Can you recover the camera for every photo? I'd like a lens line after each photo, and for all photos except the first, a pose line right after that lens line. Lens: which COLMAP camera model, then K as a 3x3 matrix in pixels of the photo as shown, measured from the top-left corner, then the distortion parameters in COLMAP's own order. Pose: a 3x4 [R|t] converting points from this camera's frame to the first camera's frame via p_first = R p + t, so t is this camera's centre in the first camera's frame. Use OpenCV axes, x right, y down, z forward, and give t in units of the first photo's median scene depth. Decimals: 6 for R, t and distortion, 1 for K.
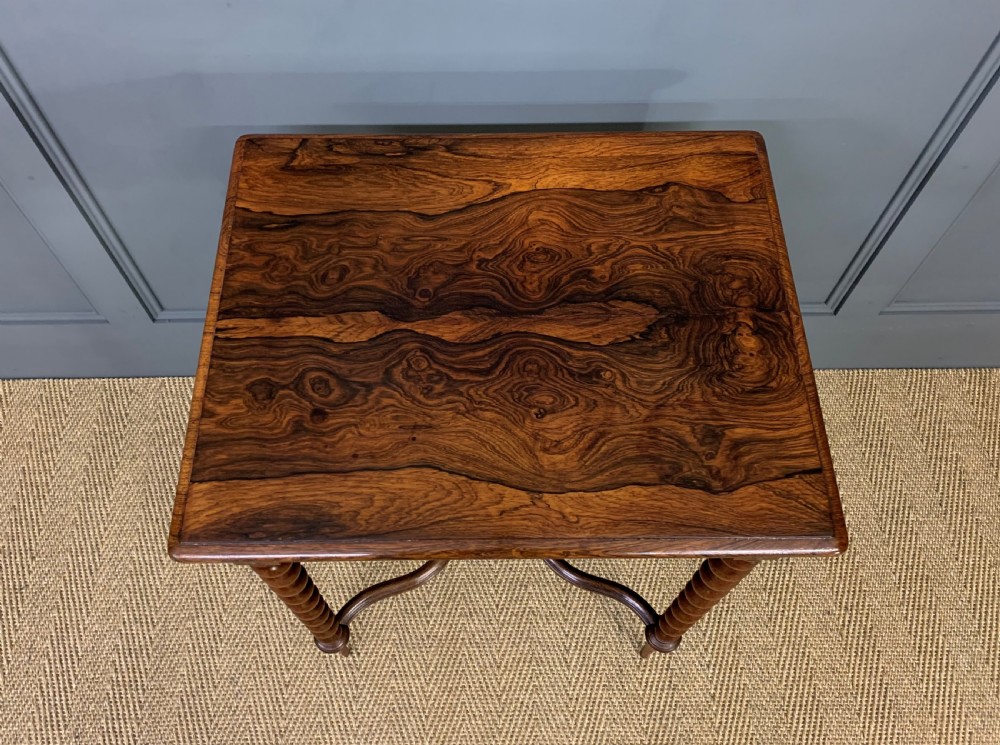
lens RADIAL K [[869.6, 0, 486.5], [0, 869.6, 339.7], [0, 0, 1]] dist [0.021568, -0.000761]
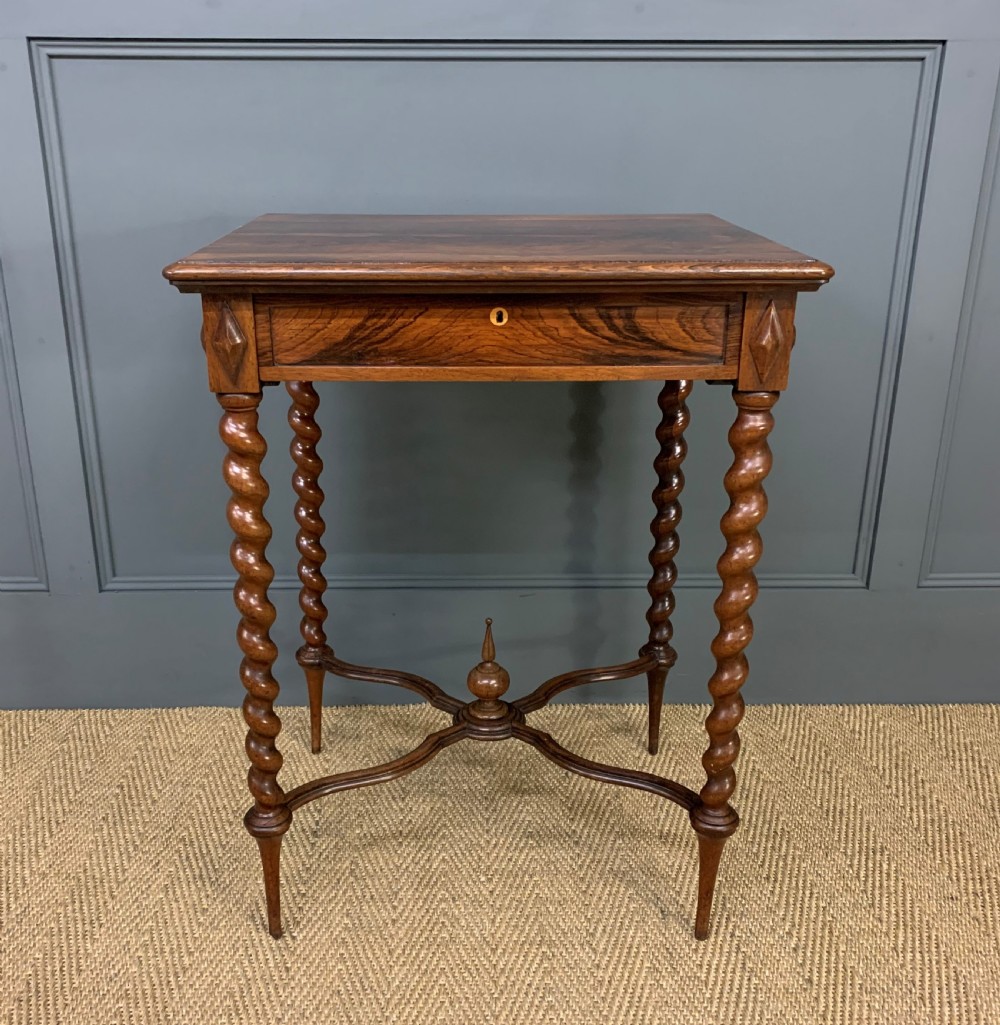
lens RADIAL K [[1085.4, 0, 477.4], [0, 1085.4, 513.8], [0, 0, 1]] dist [0.001575, 0.032933]
pose [[0.999995, 0.000147, 0.003136, -0.002227], [0.001923, 0.760969, -0.648786, 0.695080], [-0.002482, 0.648789, 0.760965, 0.120972]]
